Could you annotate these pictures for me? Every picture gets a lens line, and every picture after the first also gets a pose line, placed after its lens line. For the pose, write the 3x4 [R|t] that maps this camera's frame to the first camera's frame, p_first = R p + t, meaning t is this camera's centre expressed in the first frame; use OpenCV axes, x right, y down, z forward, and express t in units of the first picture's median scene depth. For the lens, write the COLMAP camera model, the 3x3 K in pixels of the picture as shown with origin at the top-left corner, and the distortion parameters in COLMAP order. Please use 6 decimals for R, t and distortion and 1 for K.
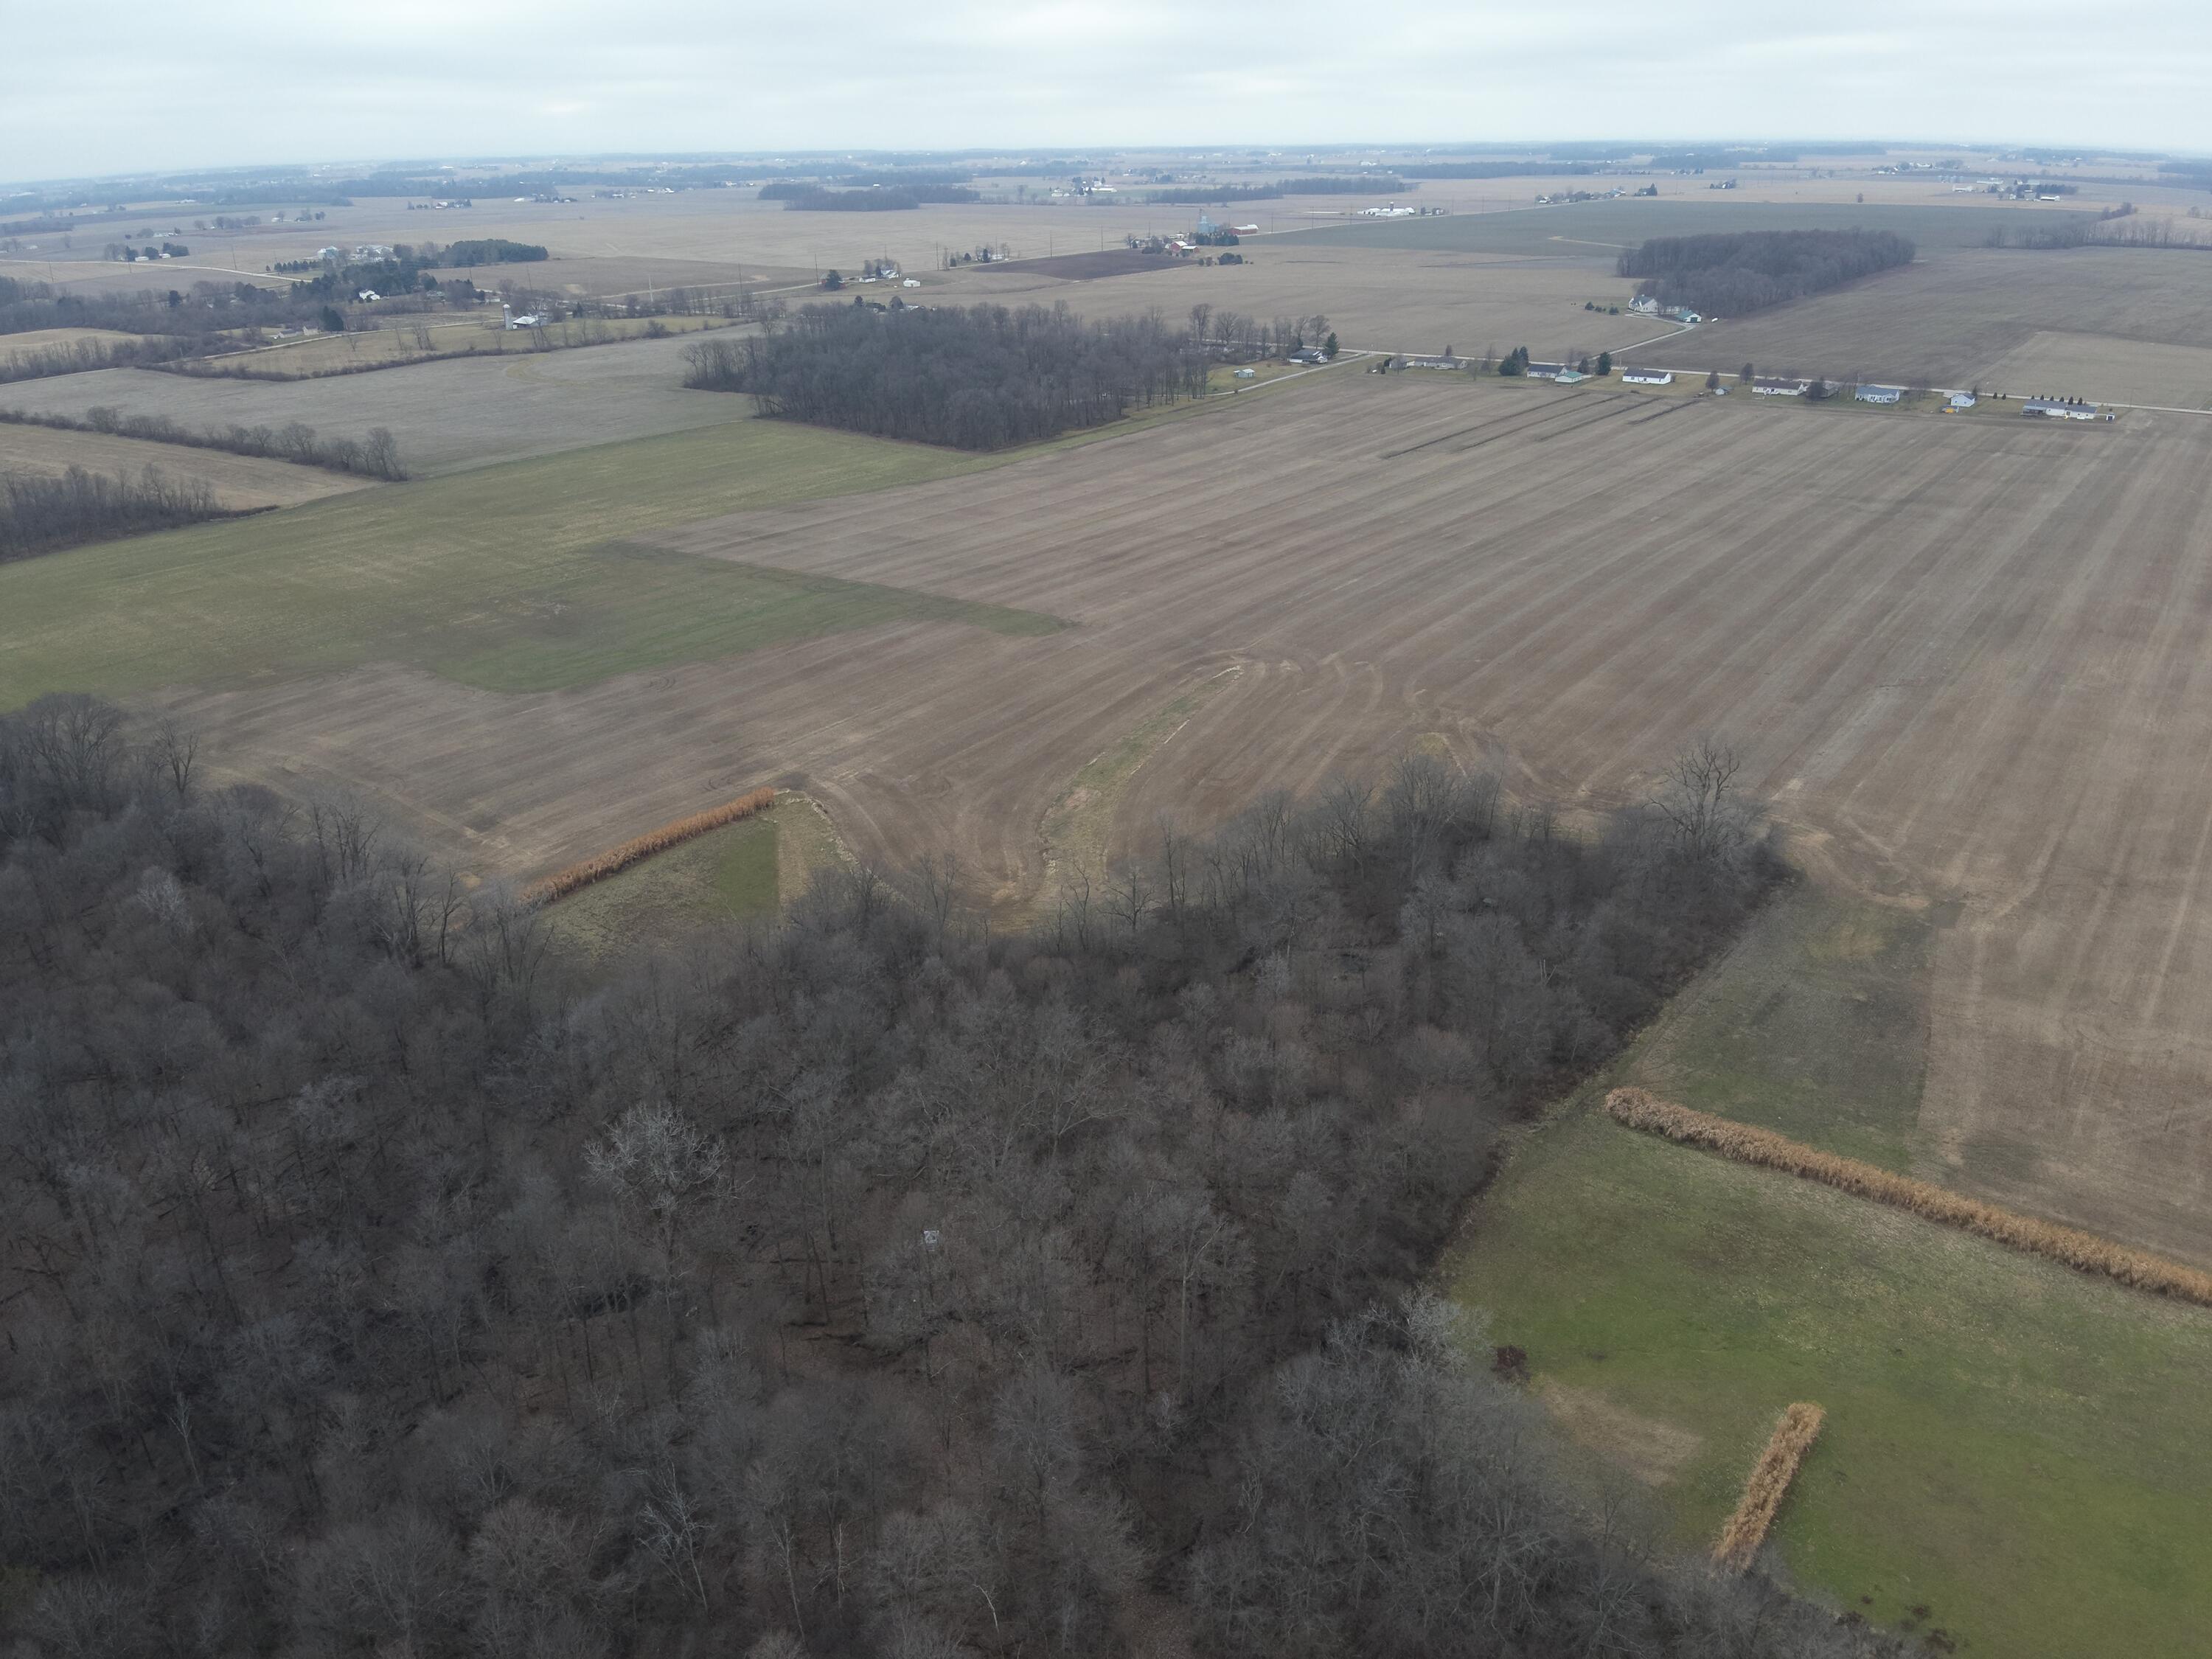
lens RADIAL K [[1575.9, 0, 1106.0], [0, 1575.9, 829.5], [0, 0, 1]] dist [0.104328, -0.188675]
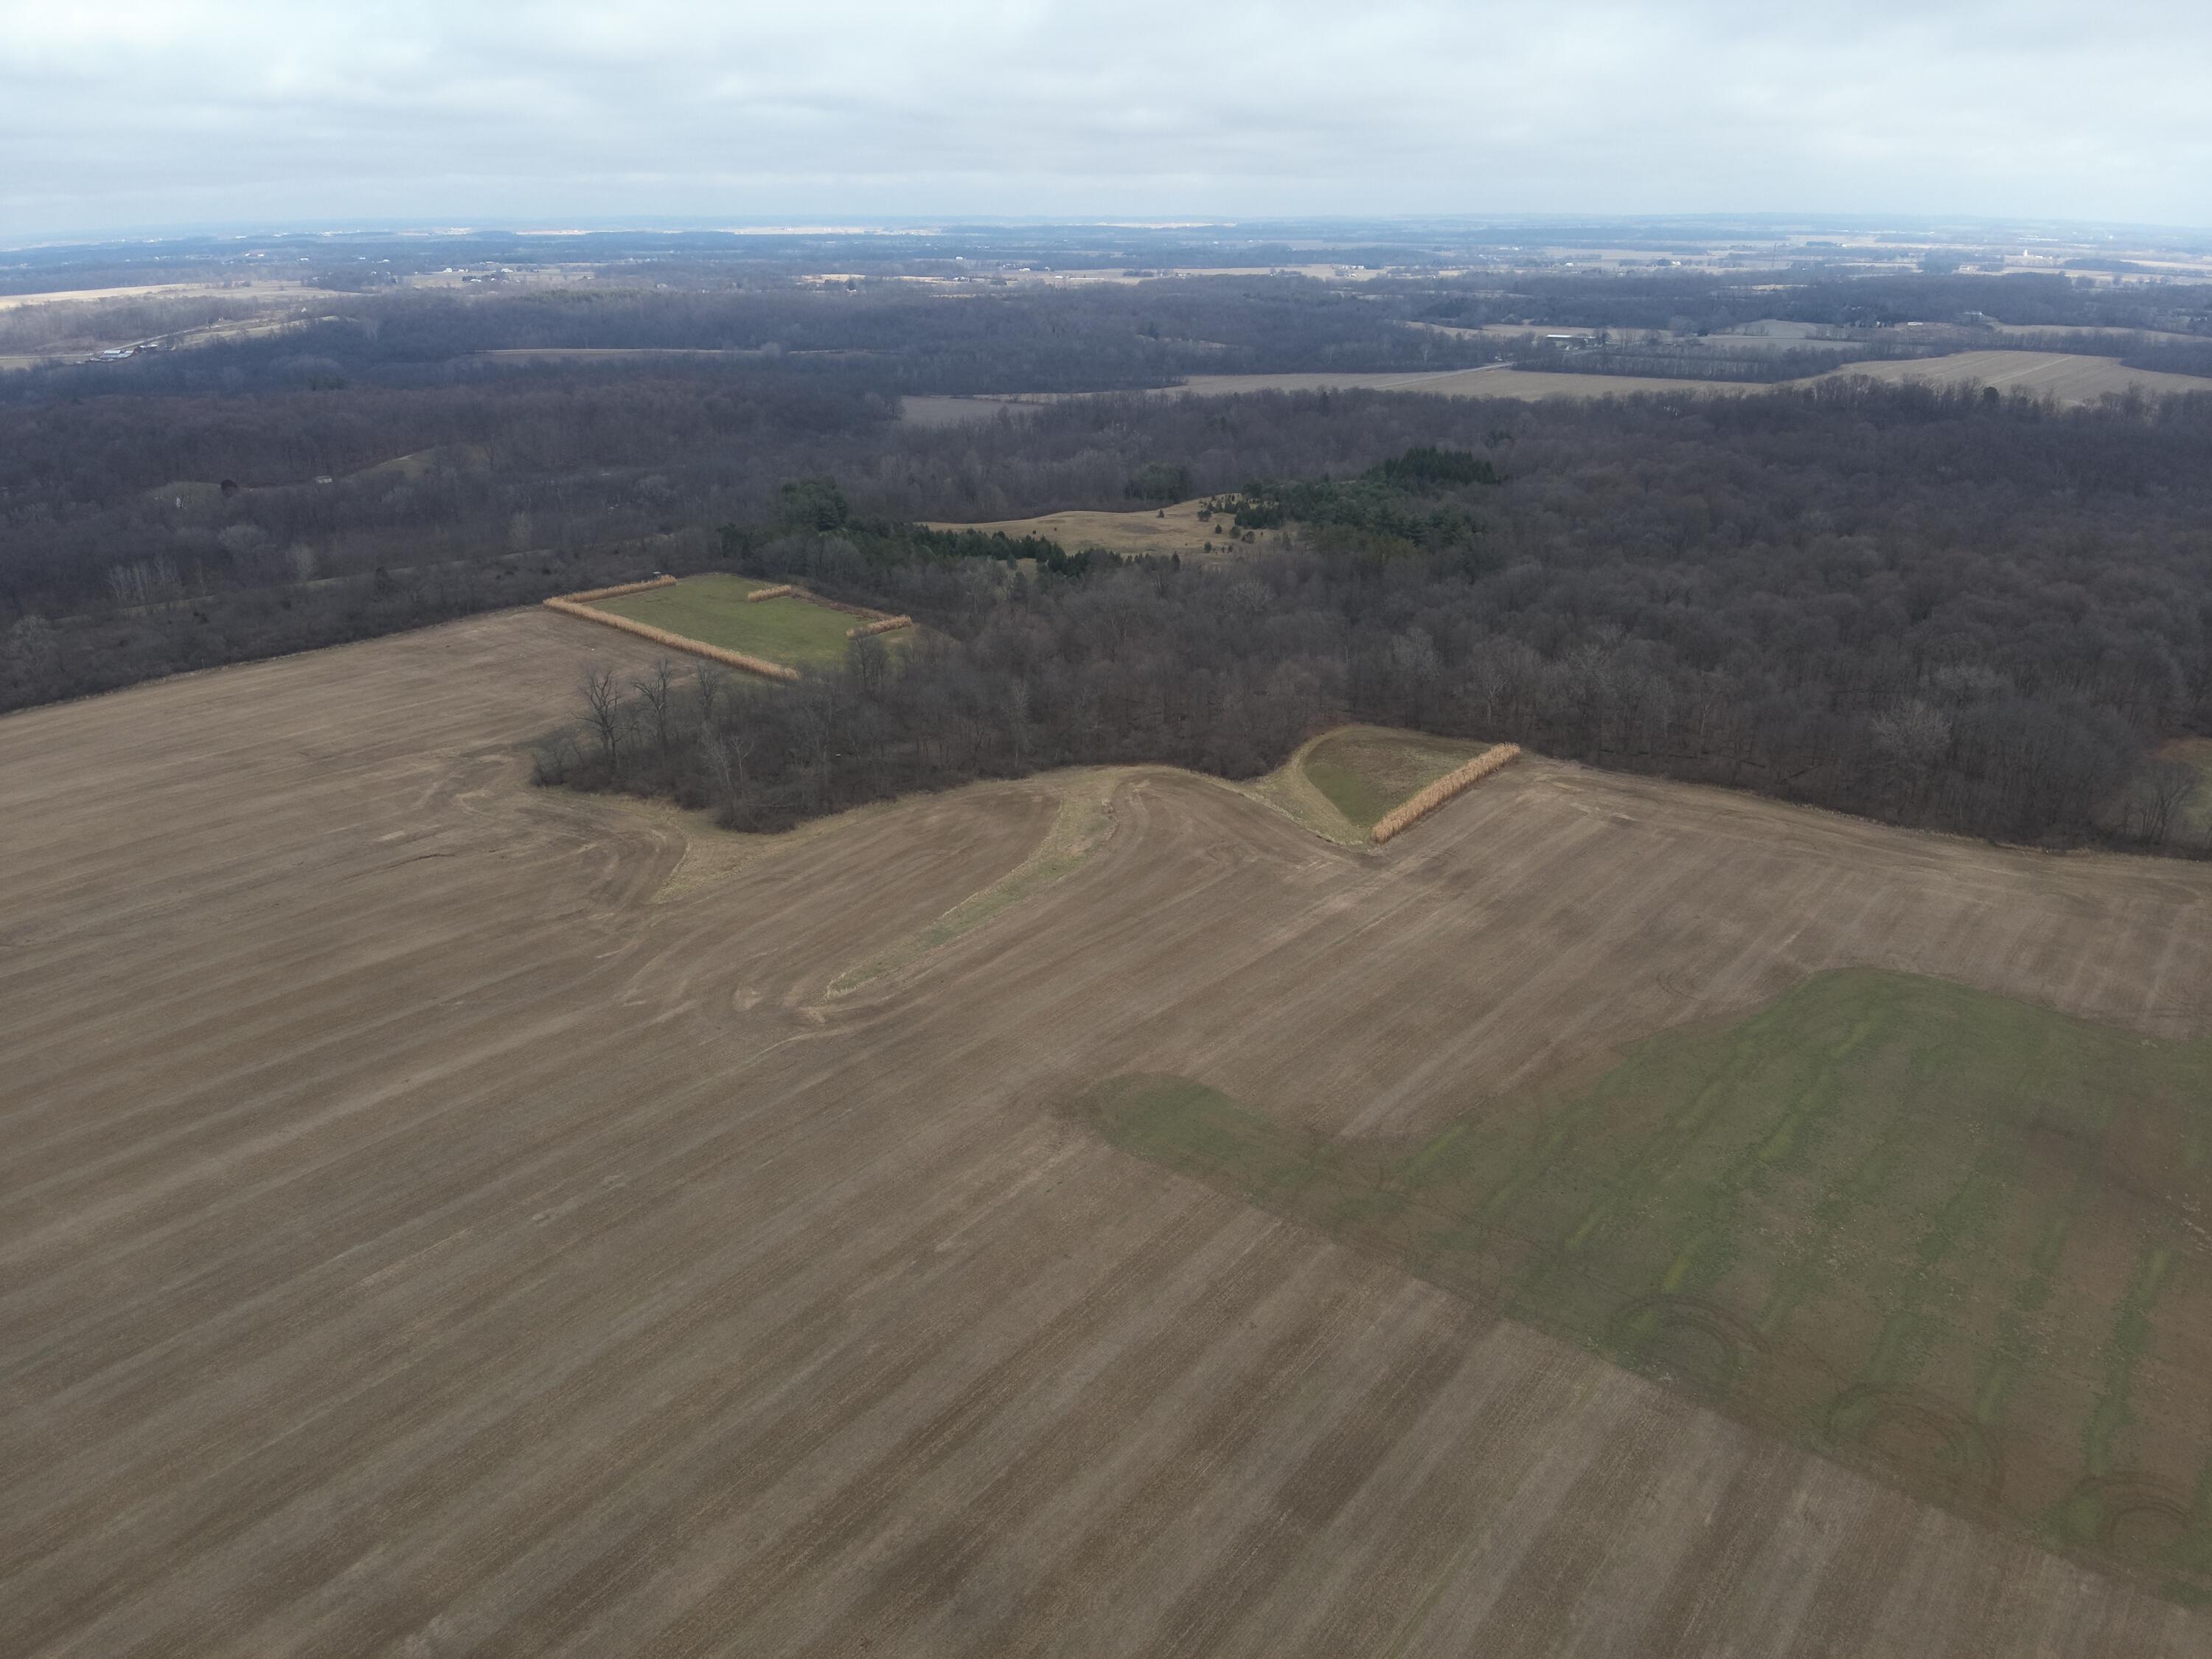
lens RADIAL K [[1575.9, 0, 1106.0], [0, 1575.9, 829.5], [0, 0, 1]] dist [0.104328, -0.188675]
pose [[-0.999629, 0.005026, 0.026767, -0.060385], [0.022357, 0.712728, 0.701084, -0.727966], [-0.015554, 0.701422, -0.712576, 1.681444]]
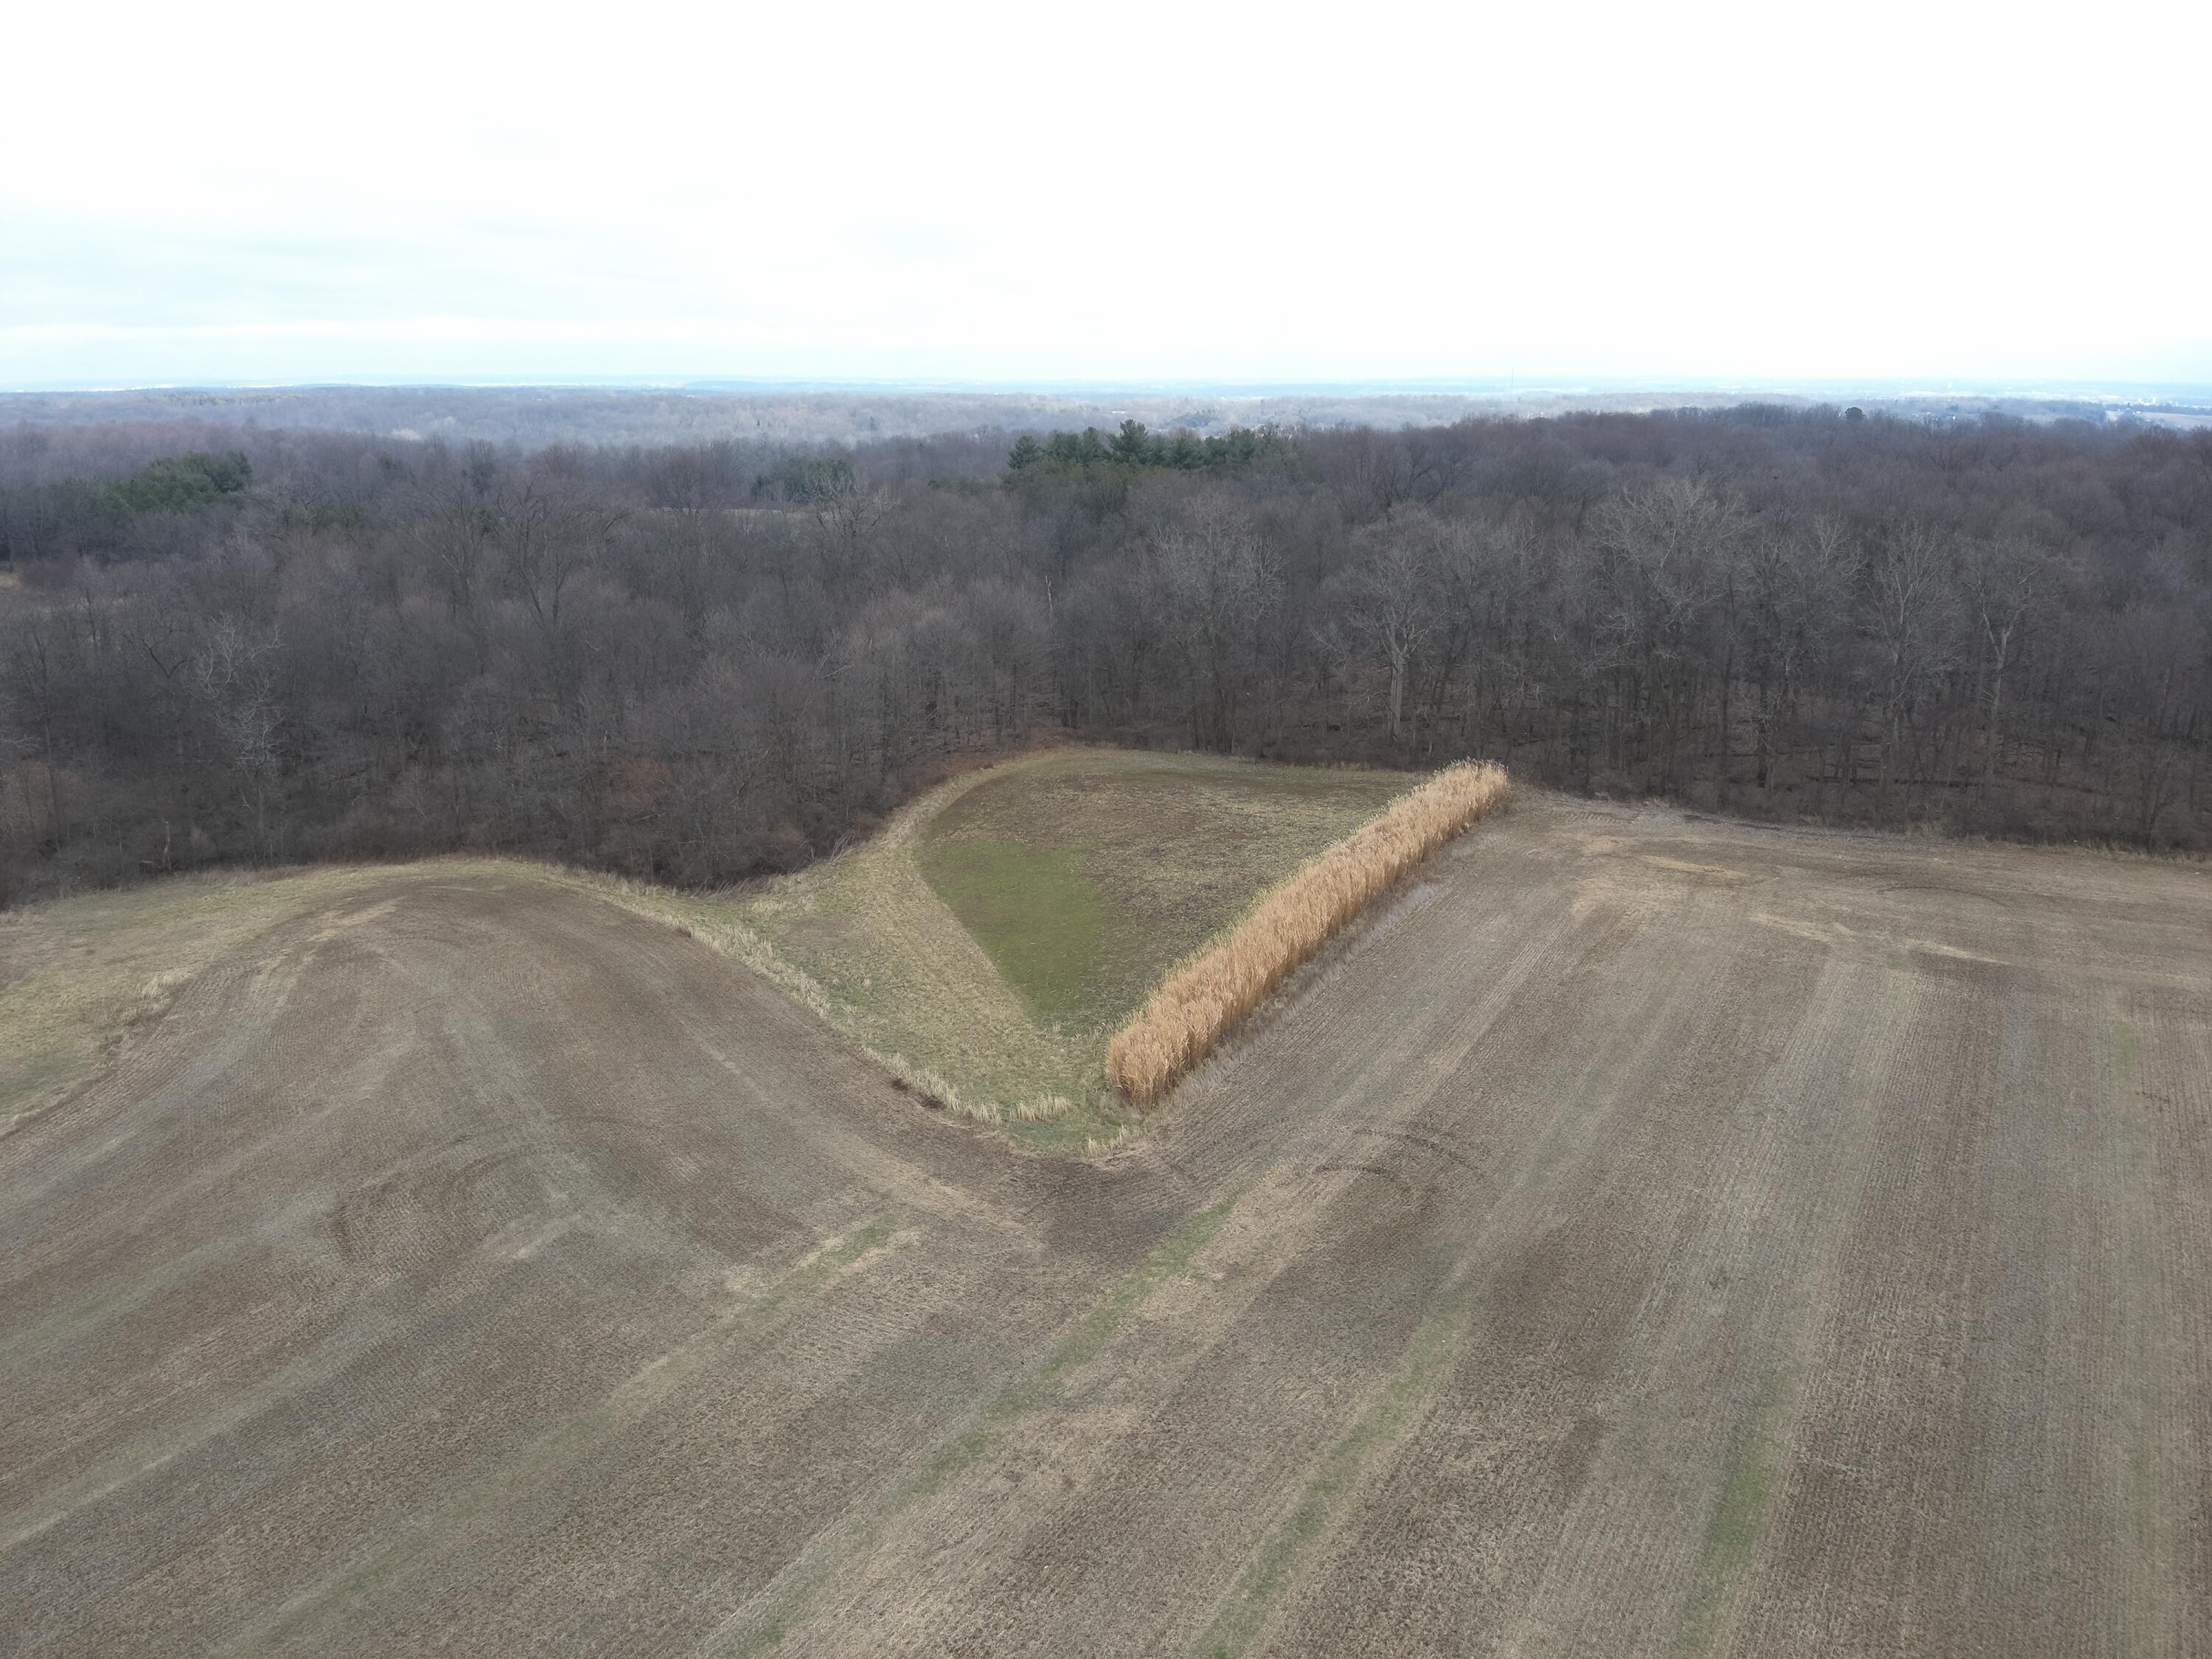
lens RADIAL K [[1575.9, 0, 1106.0], [0, 1575.9, 829.5], [0, 0, 1]] dist [0.104328, -0.188675]
pose [[-0.992294, 0.042104, -0.116531, -0.175490], [-0.041380, 0.773882, 0.631976, -0.202248], [0.116789, 0.631928, -0.766177, 1.130209]]
